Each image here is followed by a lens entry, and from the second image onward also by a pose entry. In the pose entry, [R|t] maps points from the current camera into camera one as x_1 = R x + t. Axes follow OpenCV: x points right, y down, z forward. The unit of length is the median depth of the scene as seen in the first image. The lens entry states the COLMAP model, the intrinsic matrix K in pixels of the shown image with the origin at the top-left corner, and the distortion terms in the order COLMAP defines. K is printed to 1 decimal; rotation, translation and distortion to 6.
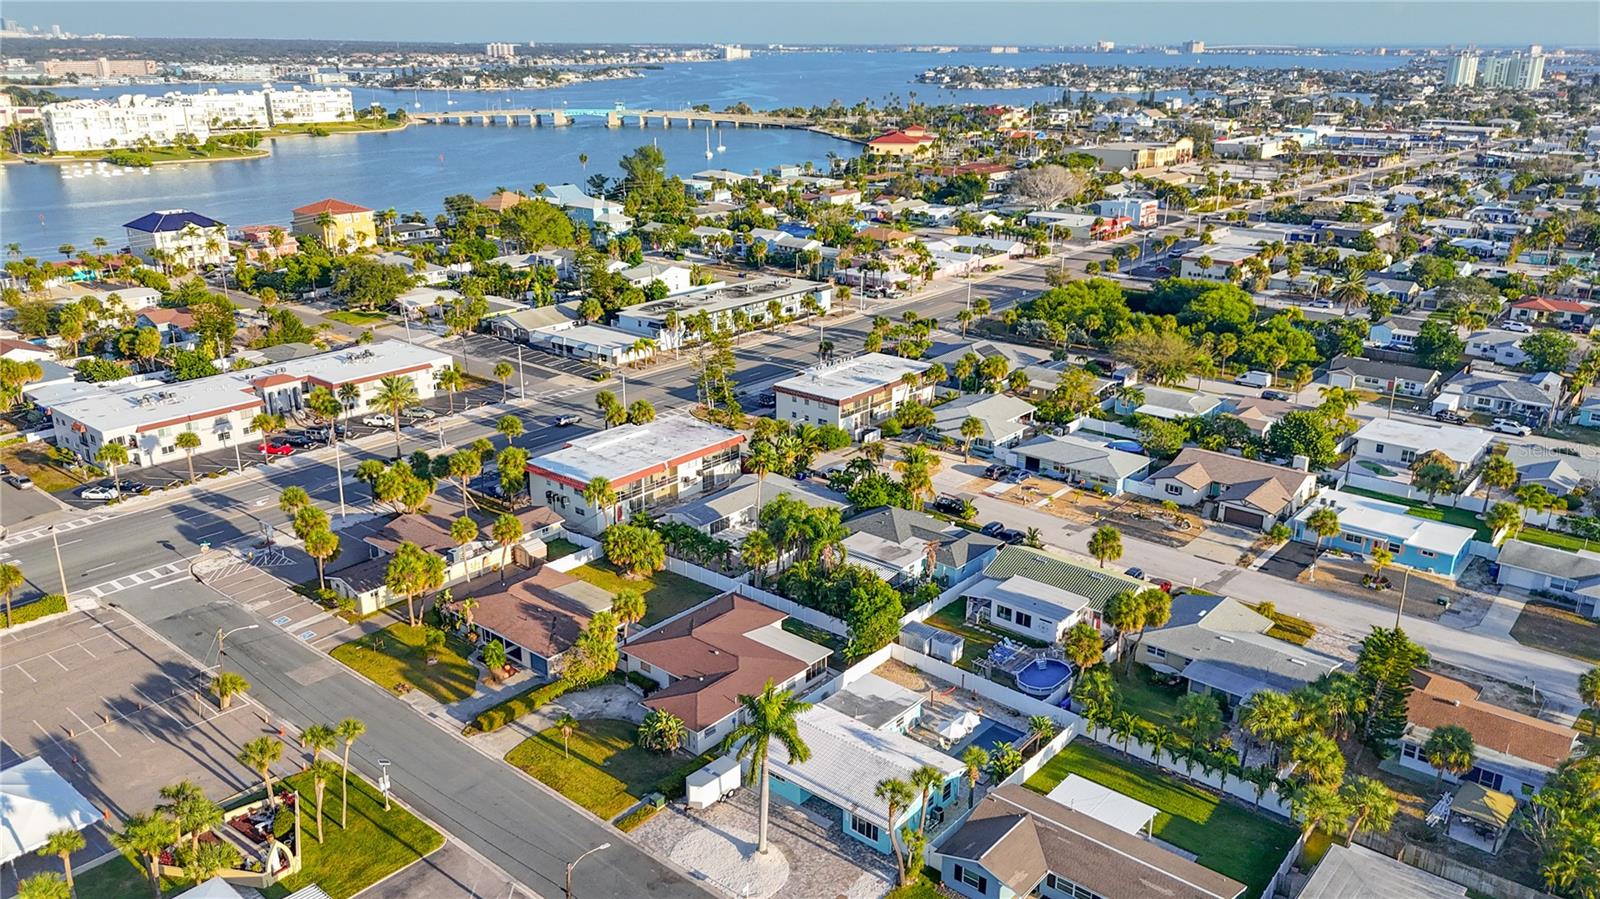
lens RADIAL K [[1179.8, 0, 800.0], [0, 1179.8, 449.5], [0, 0, 1]] dist [0.072419, -0.077336]
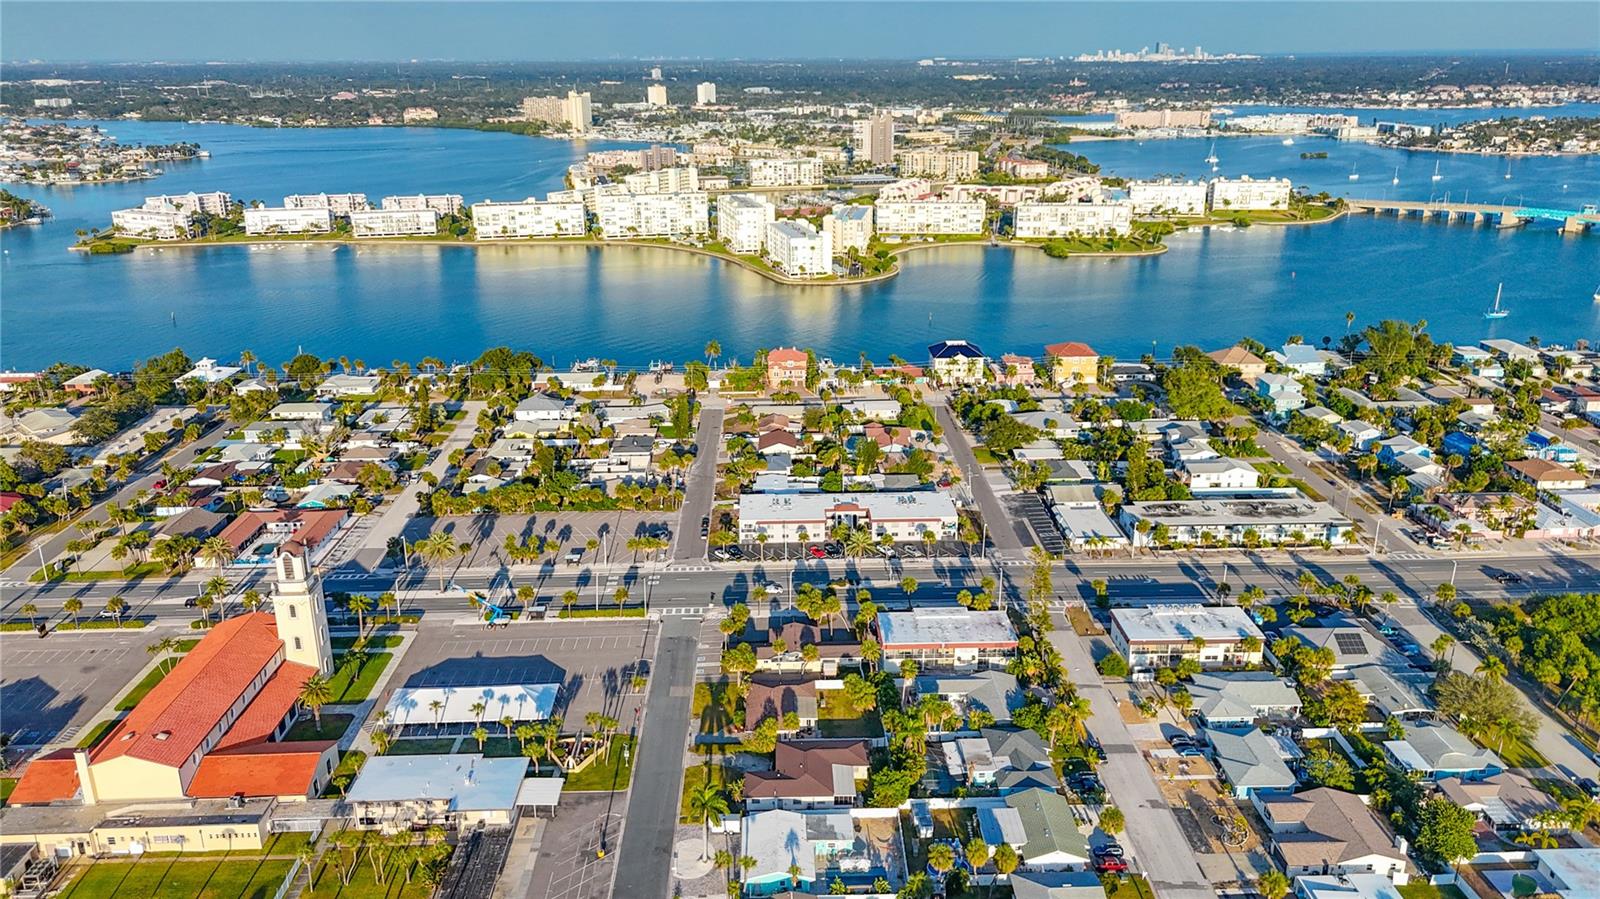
lens RADIAL K [[1179.8, 0, 800.0], [0, 1179.8, 449.5], [0, 0, 1]] dist [0.072419, -0.077336]
pose [[0.663788, 0.228136, -0.712278, 0.749060], [-0.232734, 0.968067, 0.093172, -0.312397], [0.710789, 0.103925, 0.695686, -0.200466]]
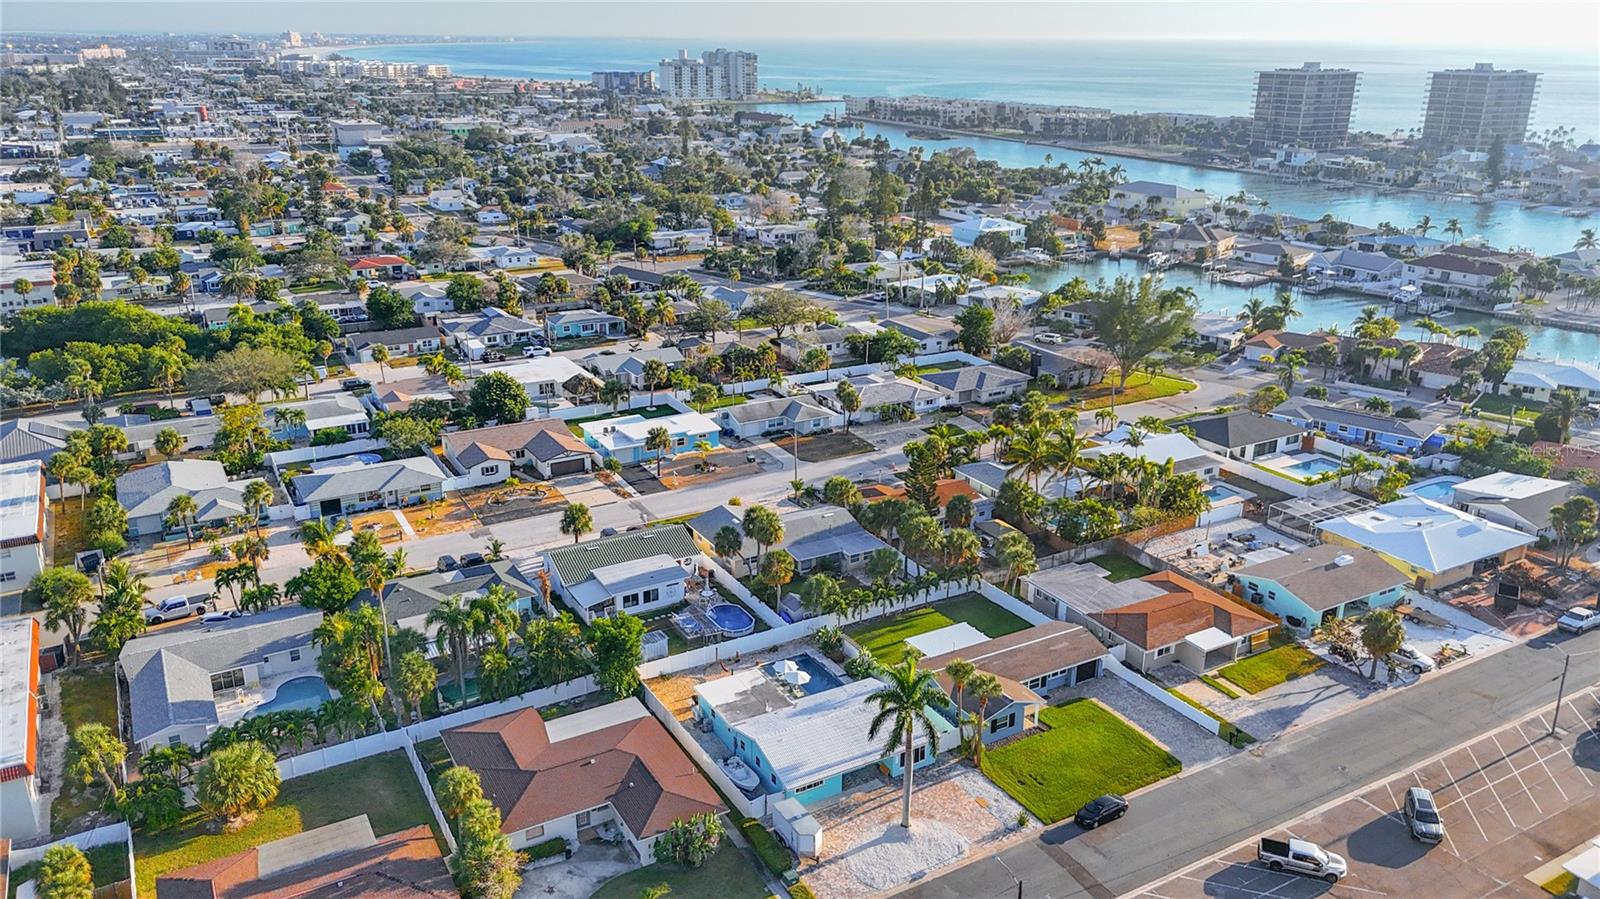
lens RADIAL K [[1179.8, 0, 800.0], [0, 1179.8, 449.5], [0, 0, 1]] dist [0.072419, -0.077336]
pose [[0.340963, -0.312420, 0.886645, -0.476576], [0.302434, 0.929475, 0.211209, -0.113763], [-0.890100, 0.196137, 0.411403, 0.327196]]
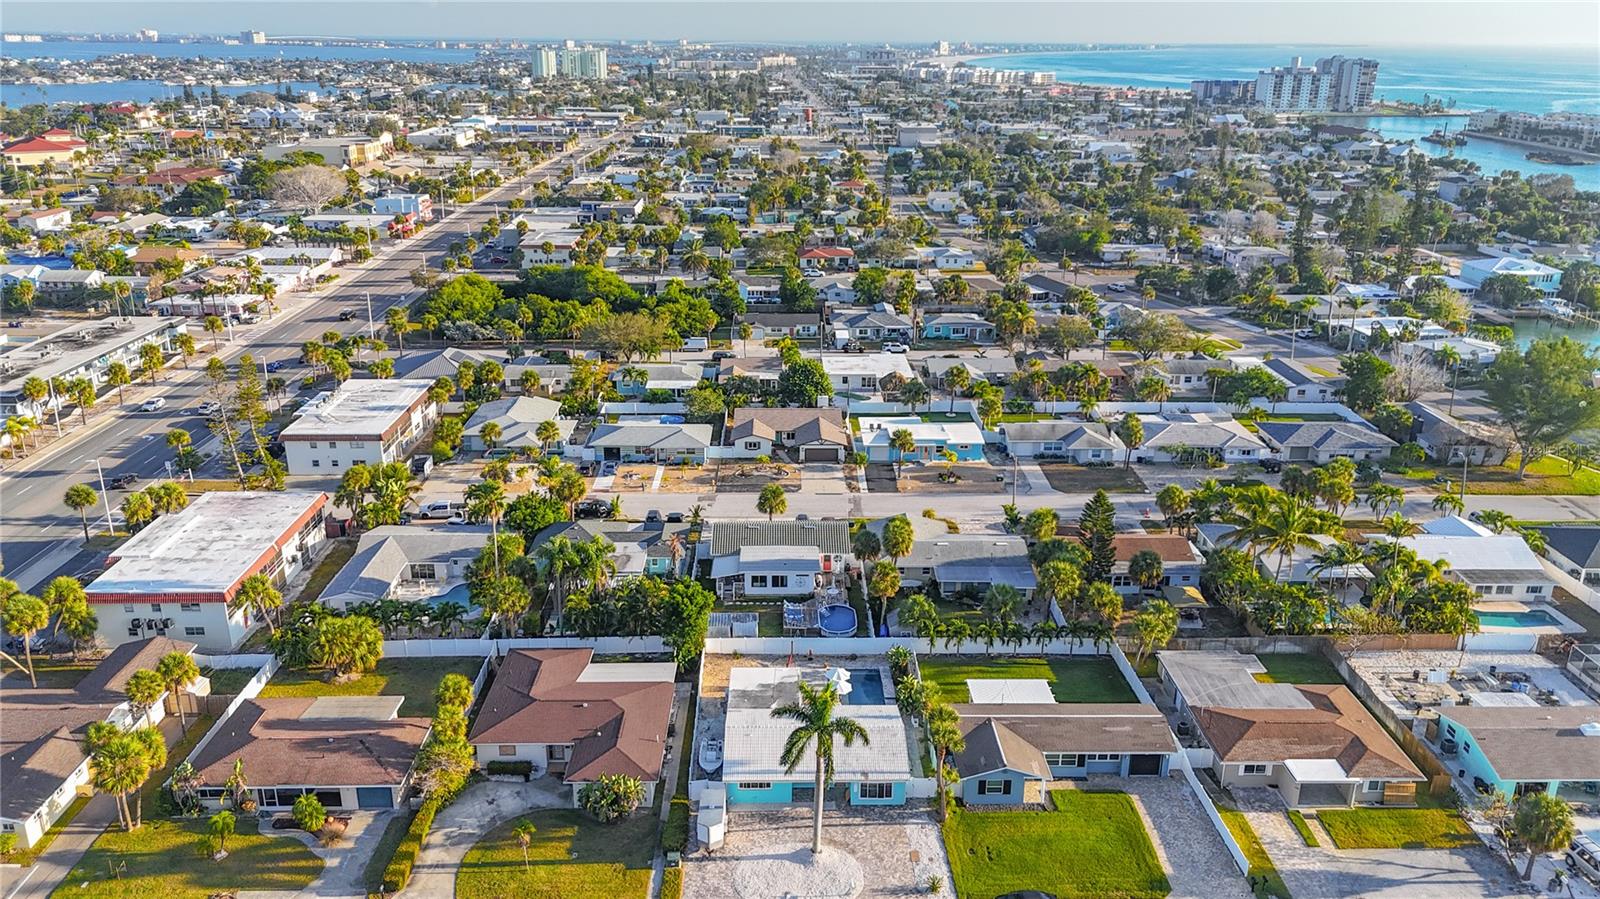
lens RADIAL K [[1179.8, 0, 800.0], [0, 1179.8, 449.5], [0, 0, 1]] dist [0.072419, -0.077336]
pose [[0.751970, -0.214698, 0.623254, -0.324113], [0.210960, 0.974130, 0.081040, -0.040647], [-0.624530, 0.070542, 0.777809, 0.115164]]
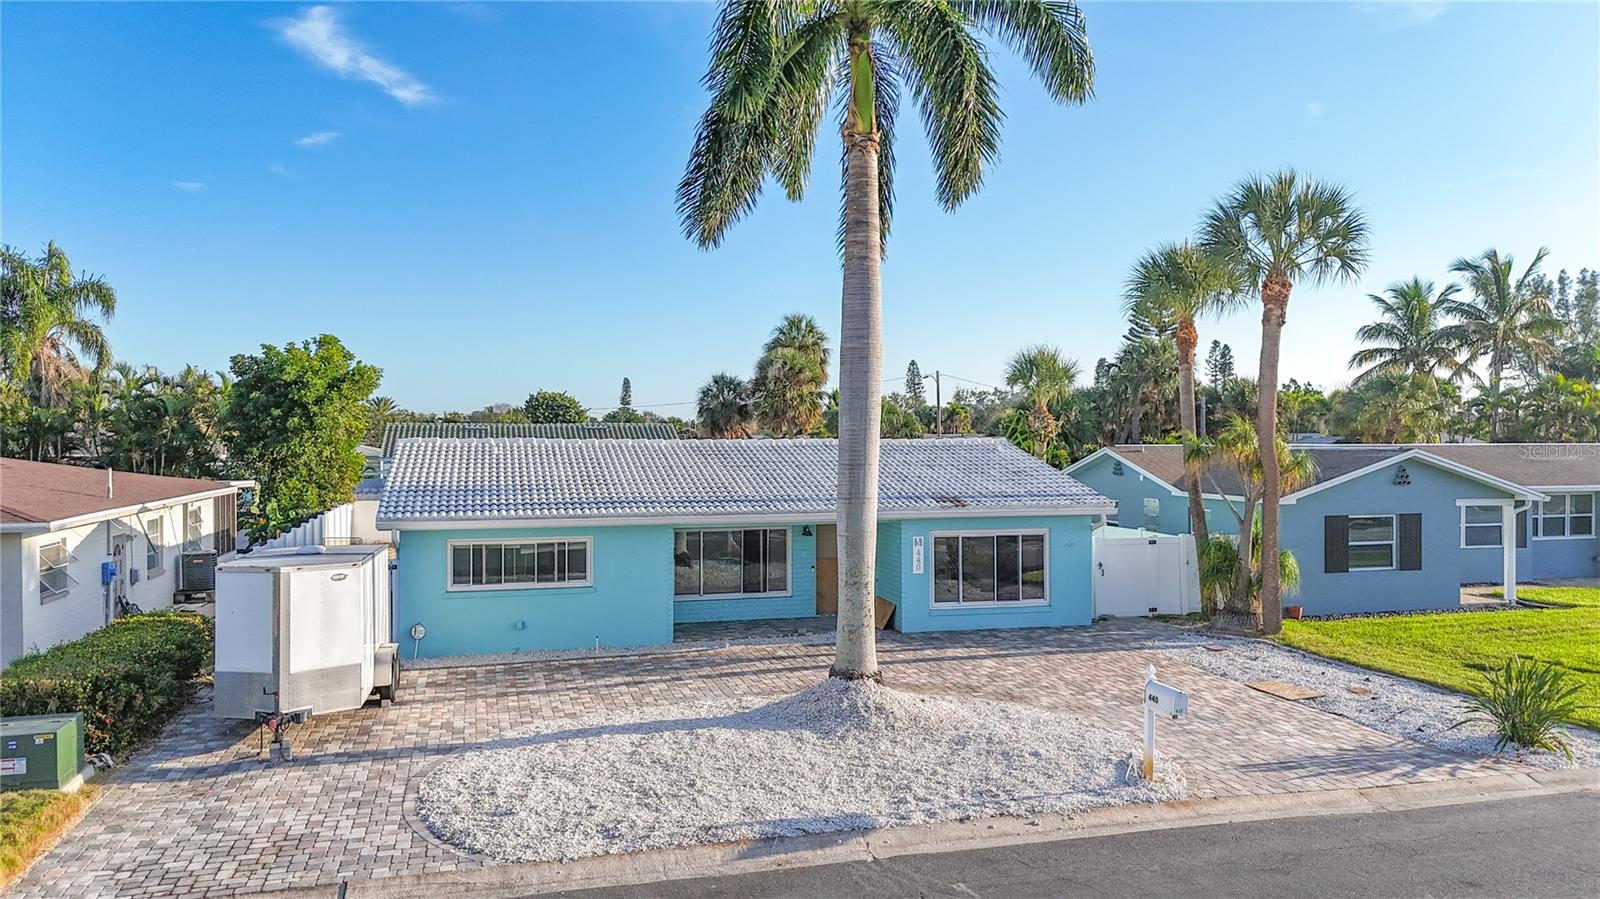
lens RADIAL K [[1179.8, 0, 800.0], [0, 1179.8, 449.5], [0, 0, 1]] dist [0.072419, -0.077336]
pose [[0.569049, -0.011764, 0.822219, -0.110063], [0.271350, 0.946575, -0.174256, 0.182194], [-0.776242, 0.322270, 0.541840, 0.486378]]
